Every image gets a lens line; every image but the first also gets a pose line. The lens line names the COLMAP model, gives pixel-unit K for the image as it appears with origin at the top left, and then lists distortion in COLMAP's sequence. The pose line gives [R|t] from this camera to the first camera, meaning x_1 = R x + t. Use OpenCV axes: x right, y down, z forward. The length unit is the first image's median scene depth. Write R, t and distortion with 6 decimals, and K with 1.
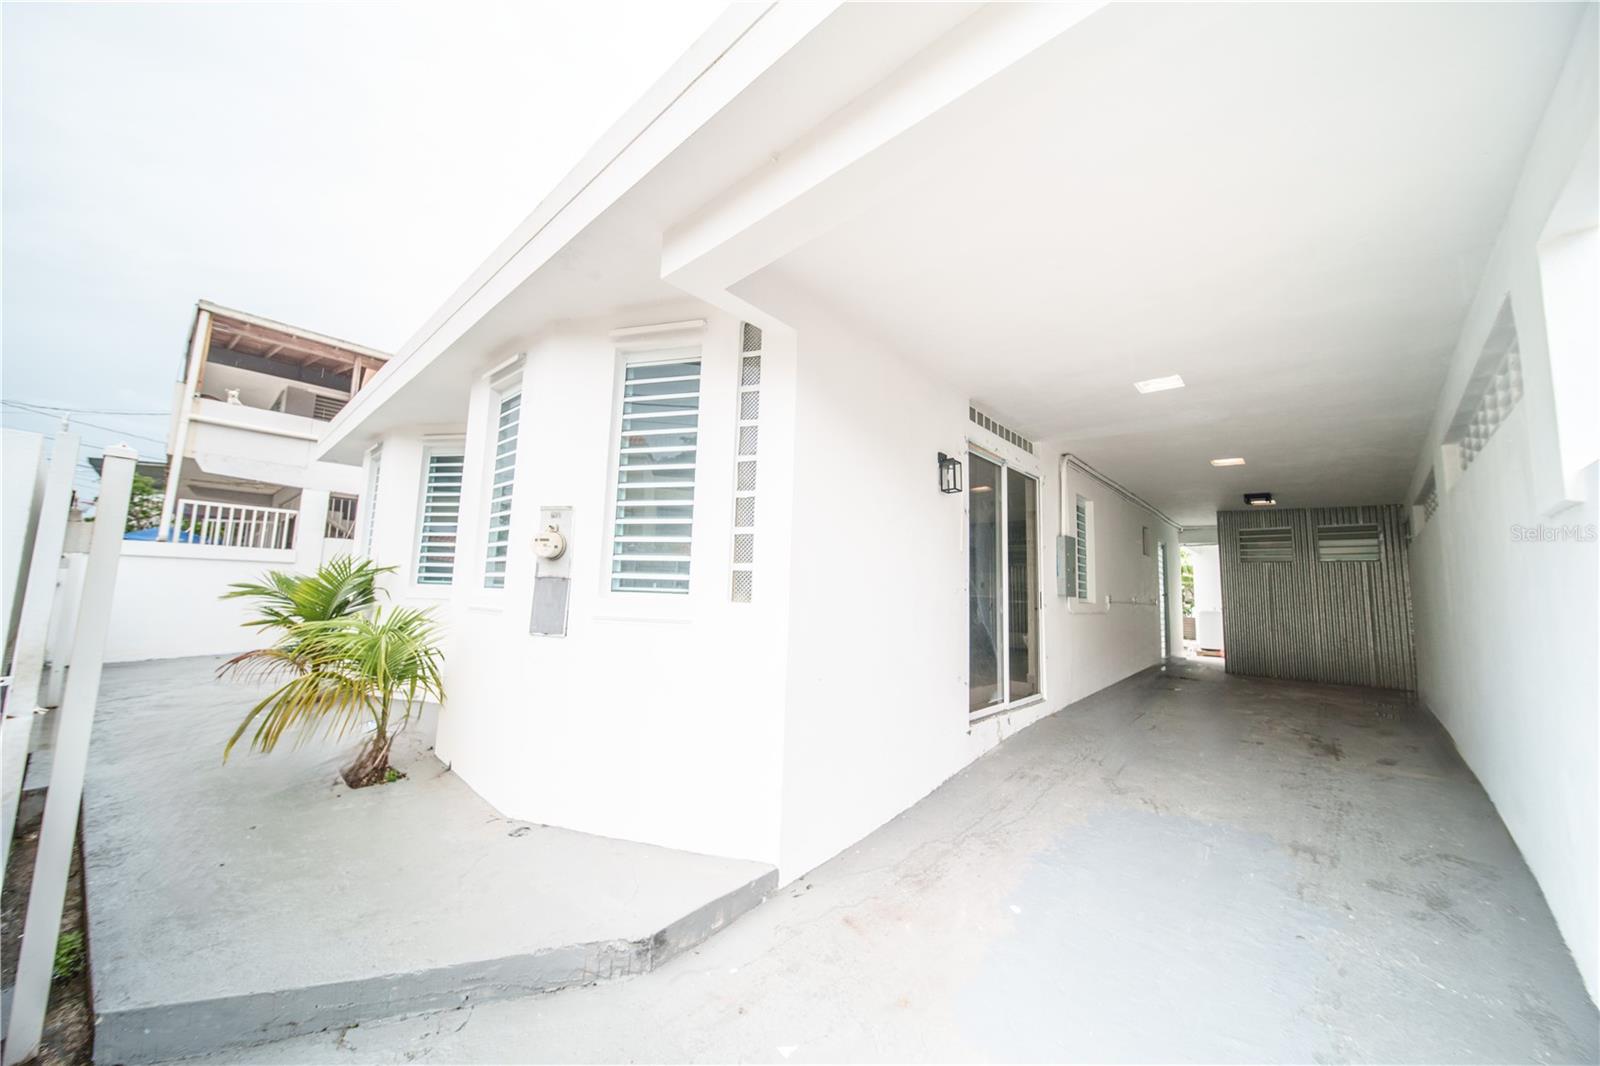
lens RADIAL K [[555.9, 0, 804.1], [0, 555.9, 530.6], [0, 0, 1]] dist [-0.000942, -0.000734]
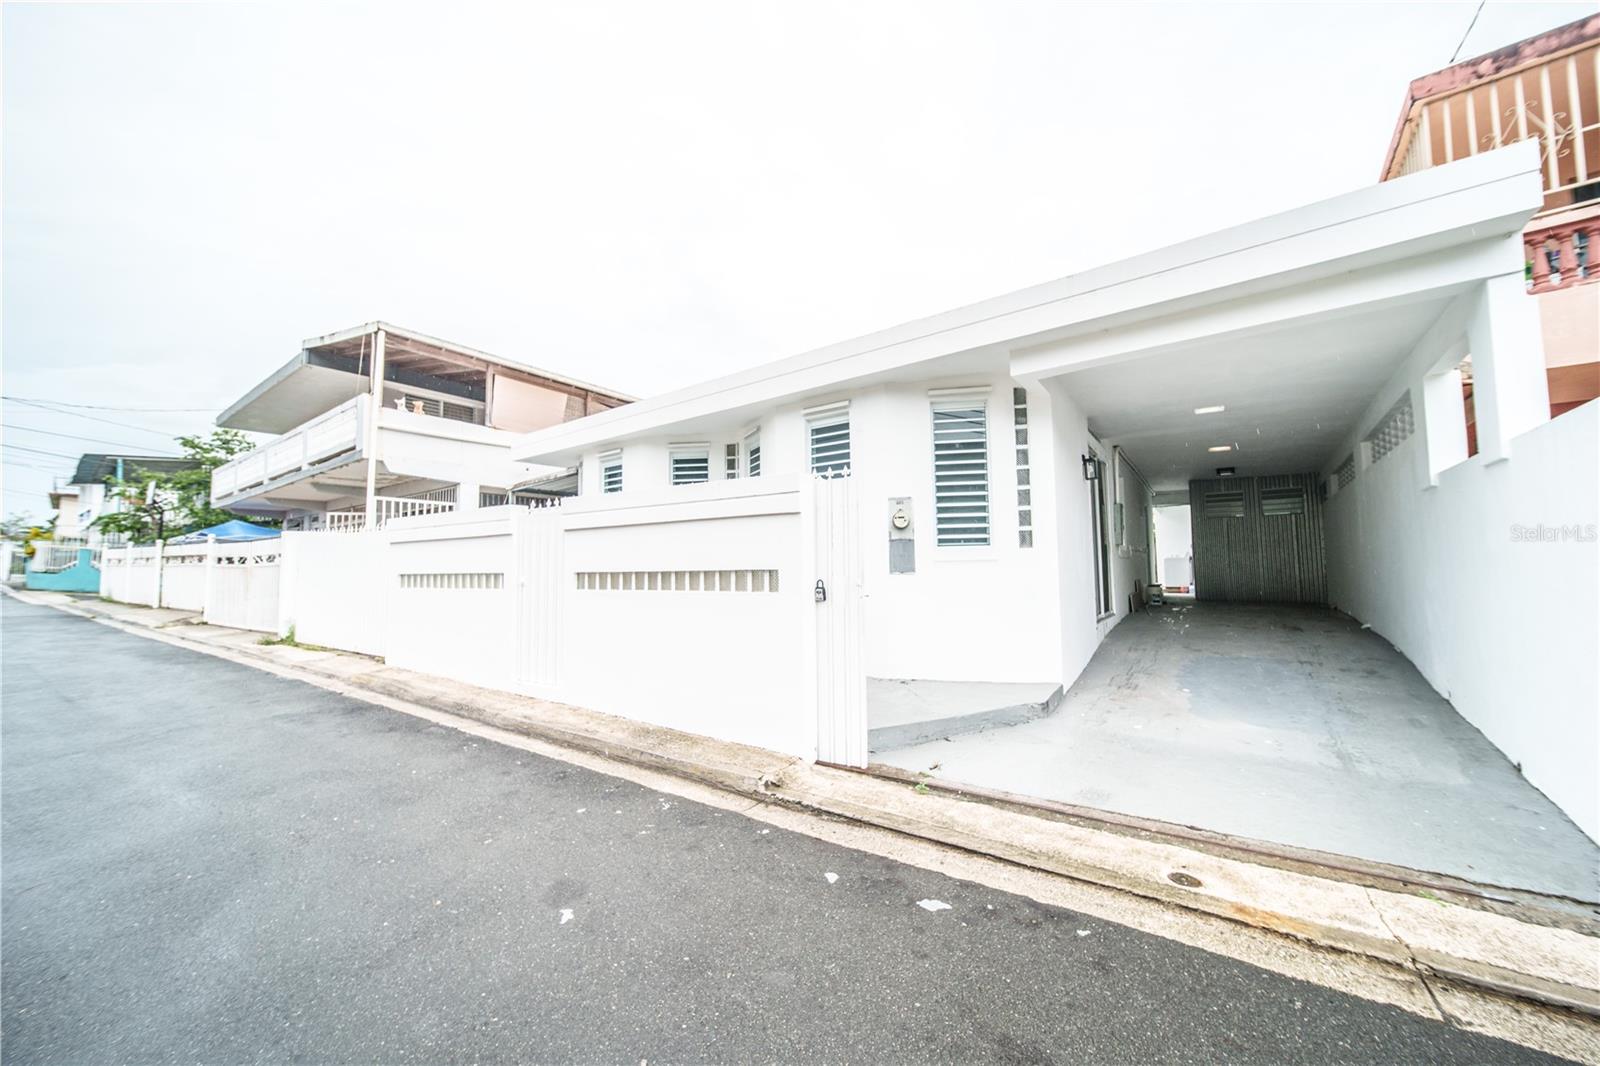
lens RADIAL K [[555.9, 0, 799.1], [0, 555.9, 531.7], [0, 0, 1]] dist [-0.000942, -0.000734]
pose [[0.993949, -0.037900, 0.103101, -0.683170], [0.032462, 0.998017, 0.053927, -0.029969], [-0.104940, -0.050254, 0.993208, -0.473619]]
